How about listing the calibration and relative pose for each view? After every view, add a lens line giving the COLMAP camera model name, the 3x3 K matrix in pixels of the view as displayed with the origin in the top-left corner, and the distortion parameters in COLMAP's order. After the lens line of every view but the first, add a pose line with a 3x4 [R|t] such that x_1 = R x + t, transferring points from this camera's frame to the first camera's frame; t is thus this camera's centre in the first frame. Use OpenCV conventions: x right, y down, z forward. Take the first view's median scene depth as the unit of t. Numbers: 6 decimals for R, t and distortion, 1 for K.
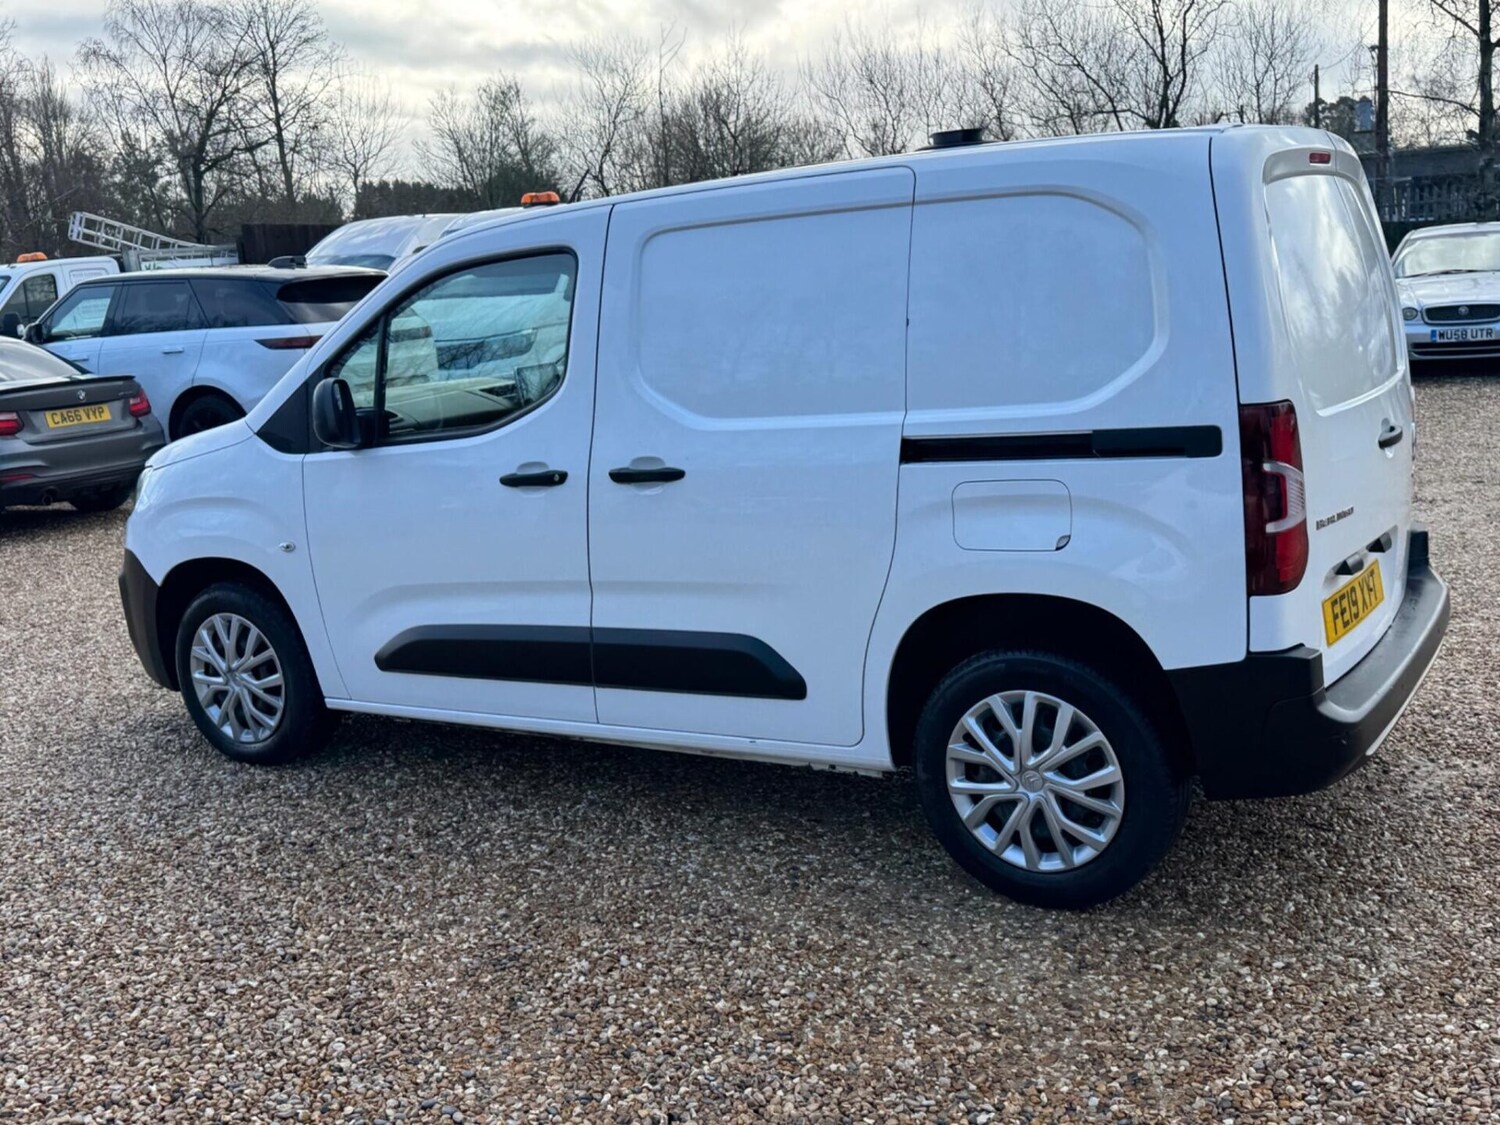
lens RADIAL K [[1511.6, 0, 749.9], [0, 1511.6, 575.7], [0, 0, 1]] dist [0.177074, -0.378446]
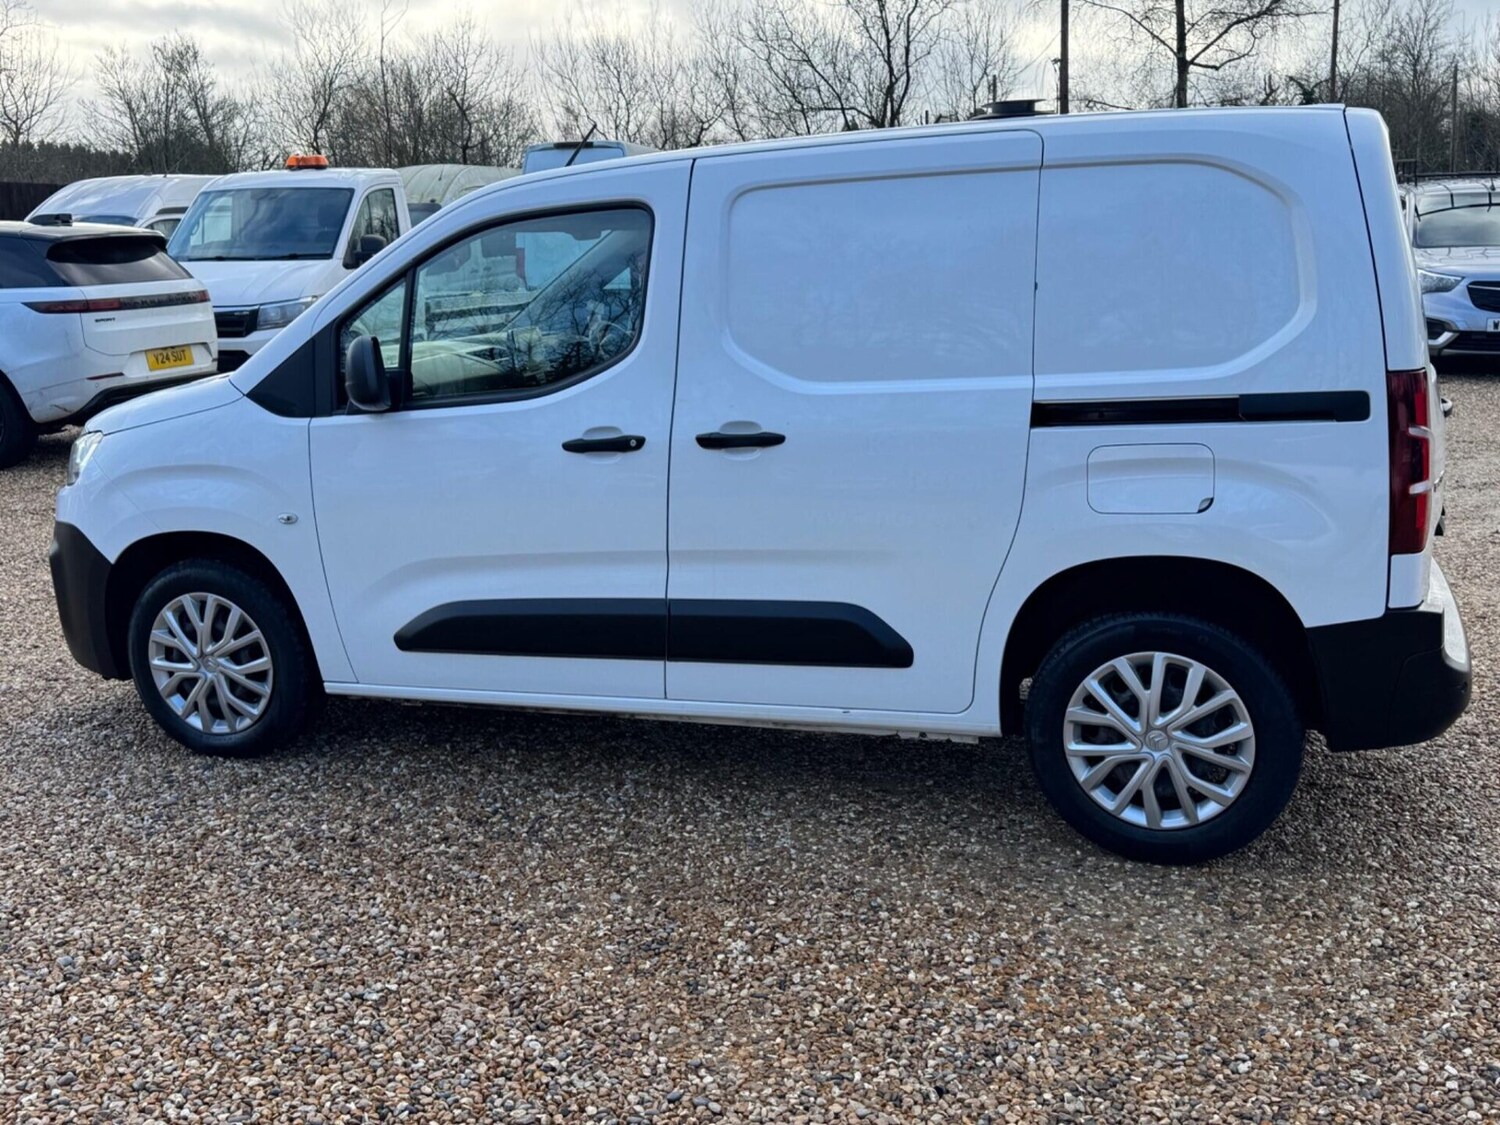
lens RADIAL K [[1509.0, 0, 753.3], [0, 1509.0, 566.2], [0, 0, 1]] dist [0.182242, -0.410681]
pose [[0.978522, -0.009998, 0.205899, -0.266158], [0.009480, 0.999949, 0.003502, 0.011227], [-0.205923, -0.001475, 0.978567, 0.053101]]
